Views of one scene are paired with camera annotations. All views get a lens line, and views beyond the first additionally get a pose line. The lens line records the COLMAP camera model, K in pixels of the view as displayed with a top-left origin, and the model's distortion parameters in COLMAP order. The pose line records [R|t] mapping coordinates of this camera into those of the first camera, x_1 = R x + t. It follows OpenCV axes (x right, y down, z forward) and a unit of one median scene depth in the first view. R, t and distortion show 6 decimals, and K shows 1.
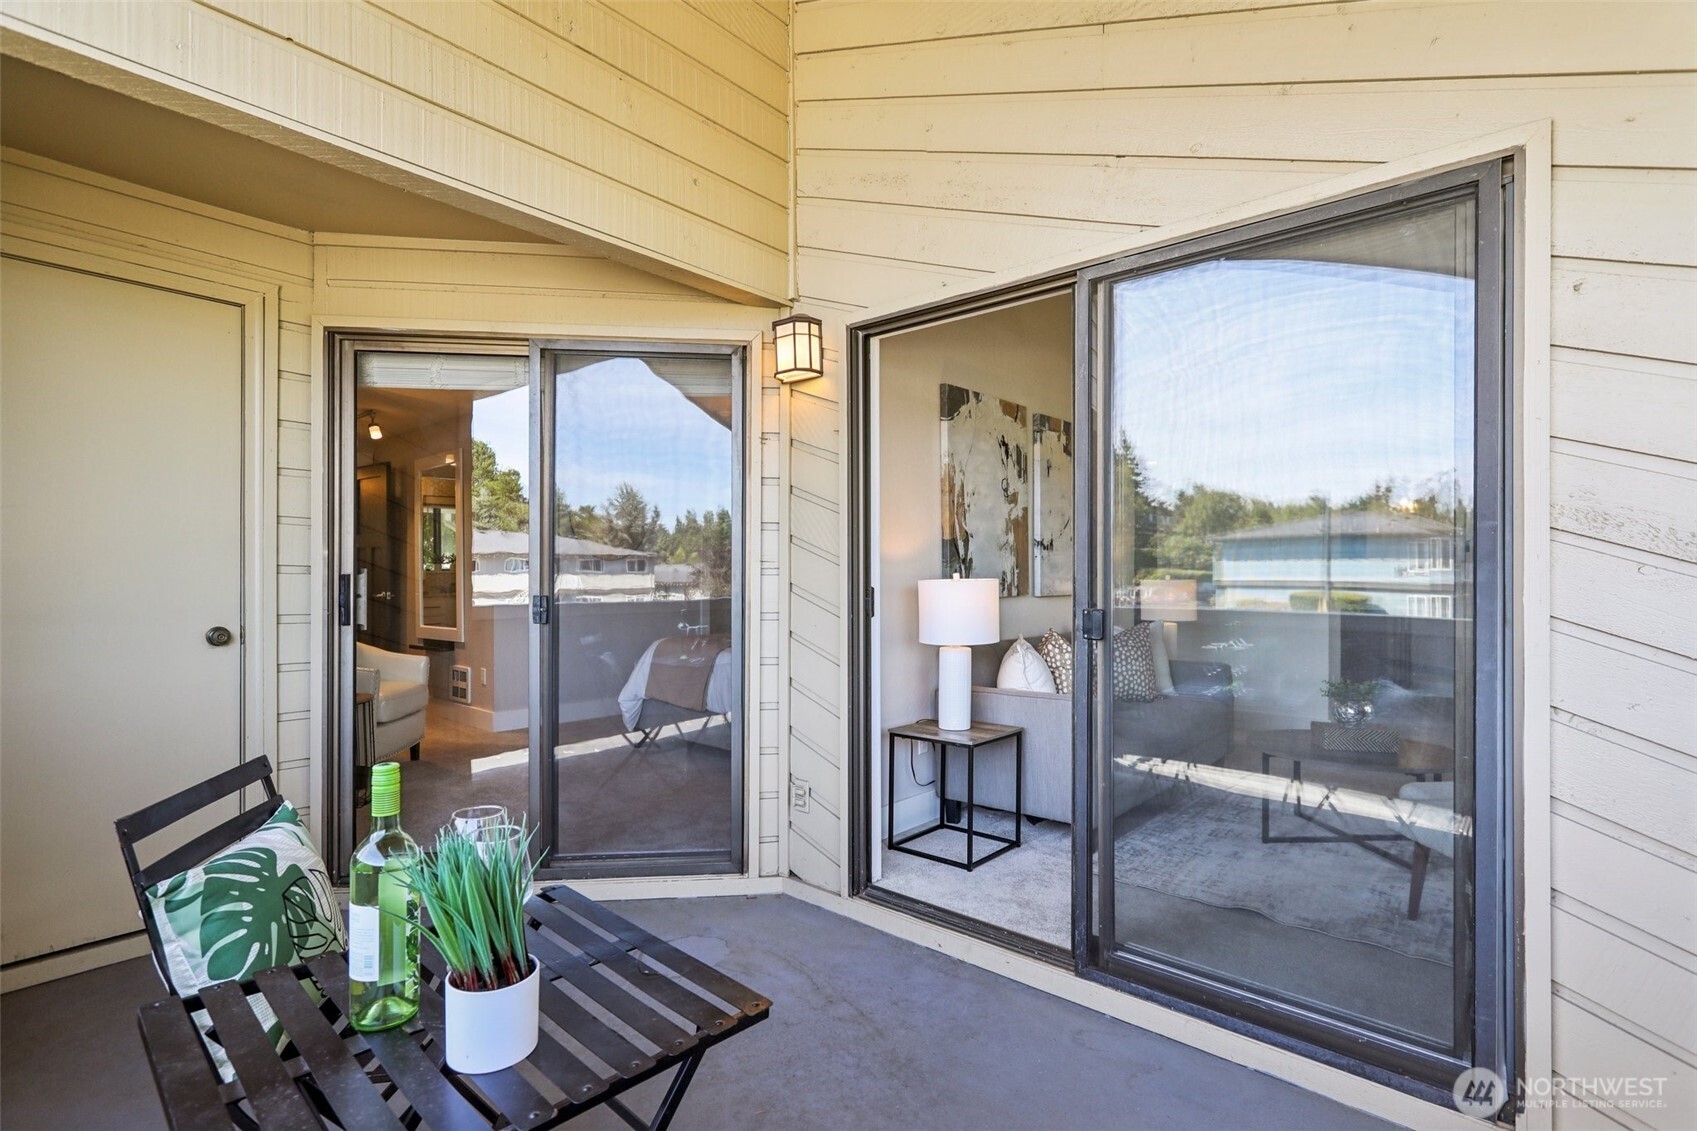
lens RADIAL K [[802.2, 0, 847.1], [0, 802.2, 575.3], [0, 0, 1]] dist [-0.007365, 0.004927]
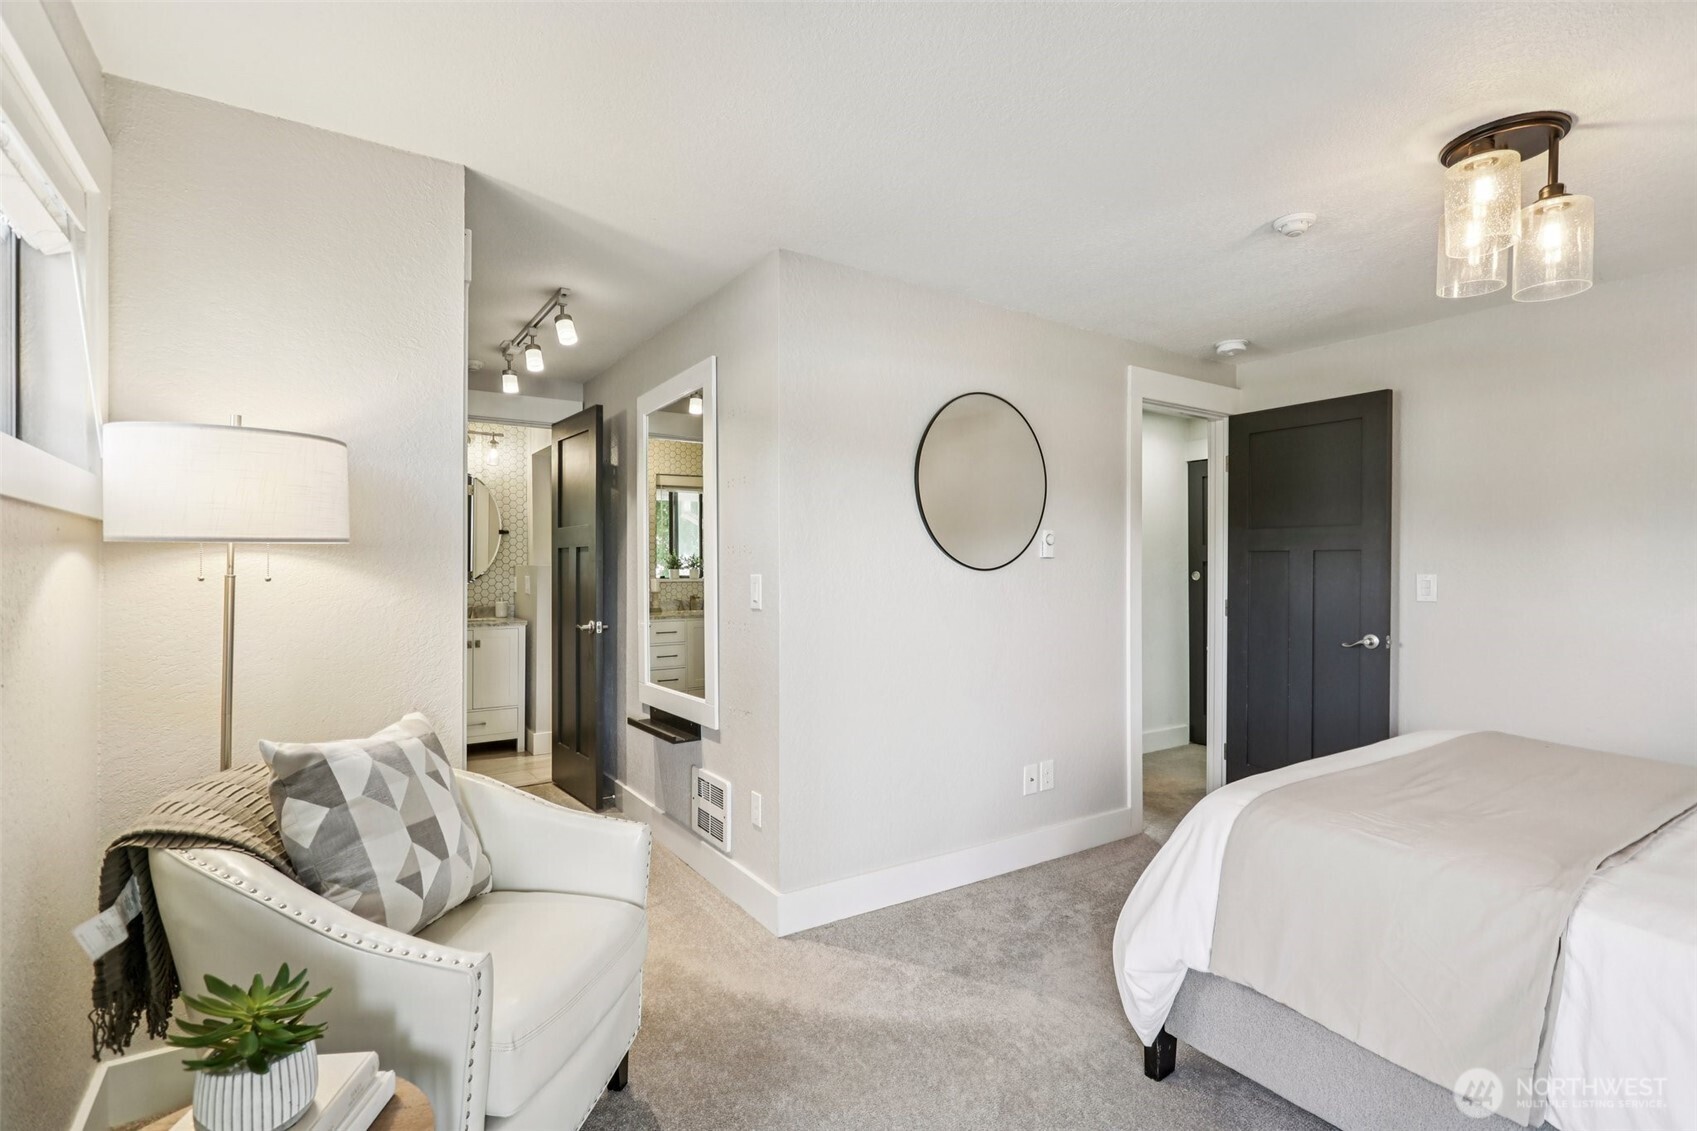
lens RADIAL K [[802.2, 0, 843.5], [0, 802.2, 572.4], [0, 0, 1]] dist [-0.007365, 0.004927]
pose [[0.964278, -0.003815, -0.264867, -0.225313], [0.002236, 0.999978, -0.006262, -0.010328], [0.264885, 0.005446, 0.964265, 0.448352]]
